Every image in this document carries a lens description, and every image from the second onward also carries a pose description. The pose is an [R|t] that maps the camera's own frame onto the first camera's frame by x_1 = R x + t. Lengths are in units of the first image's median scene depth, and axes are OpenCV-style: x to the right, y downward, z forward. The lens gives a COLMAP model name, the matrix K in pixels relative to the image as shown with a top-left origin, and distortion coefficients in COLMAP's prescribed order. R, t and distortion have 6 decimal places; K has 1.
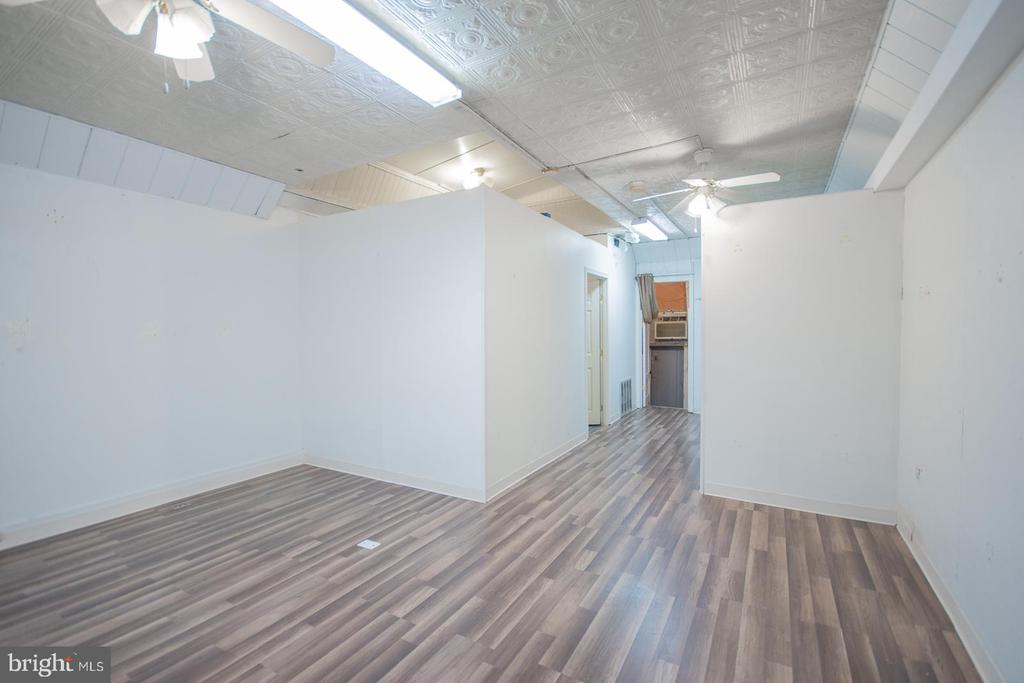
lens RADIAL K [[466.5, 0, 509.3], [0, 466.5, 335.6], [0, 0, 1]] dist [0.003771, 0.000251]
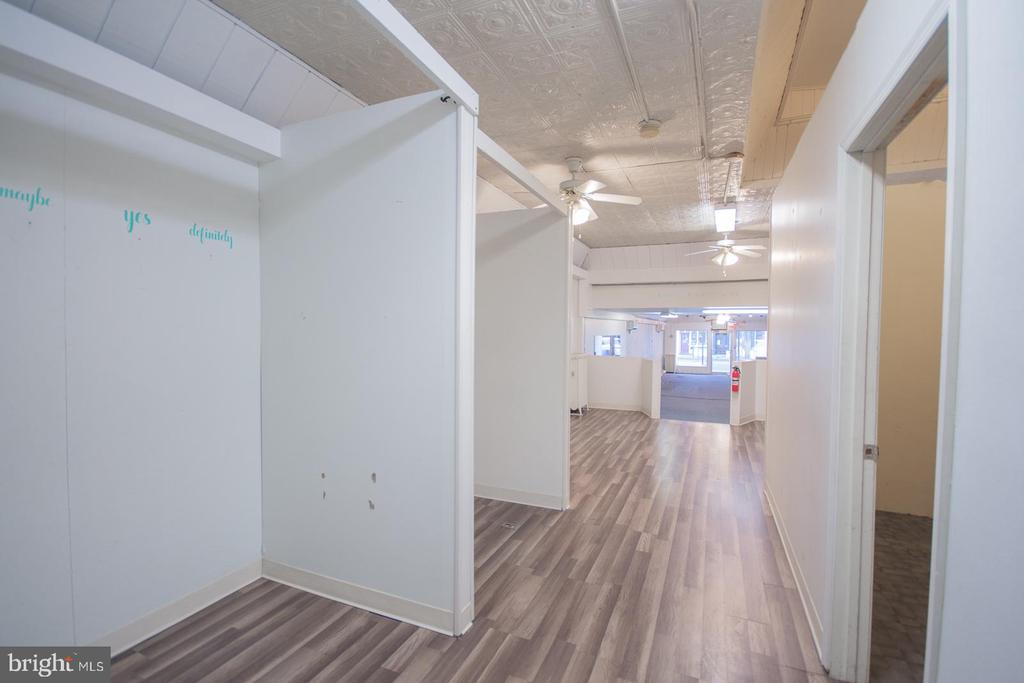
lens RADIAL K [[466.5, 0, 512.8], [0, 466.5, 340.7], [0, 0, 1]] dist [0.003771, 0.000251]
pose [[-0.994097, -0.002672, -0.108462, 0.645390], [-0.005889, 0.999552, 0.029348, -0.023692], [0.108335, 0.029814, -0.993667, 1.981533]]
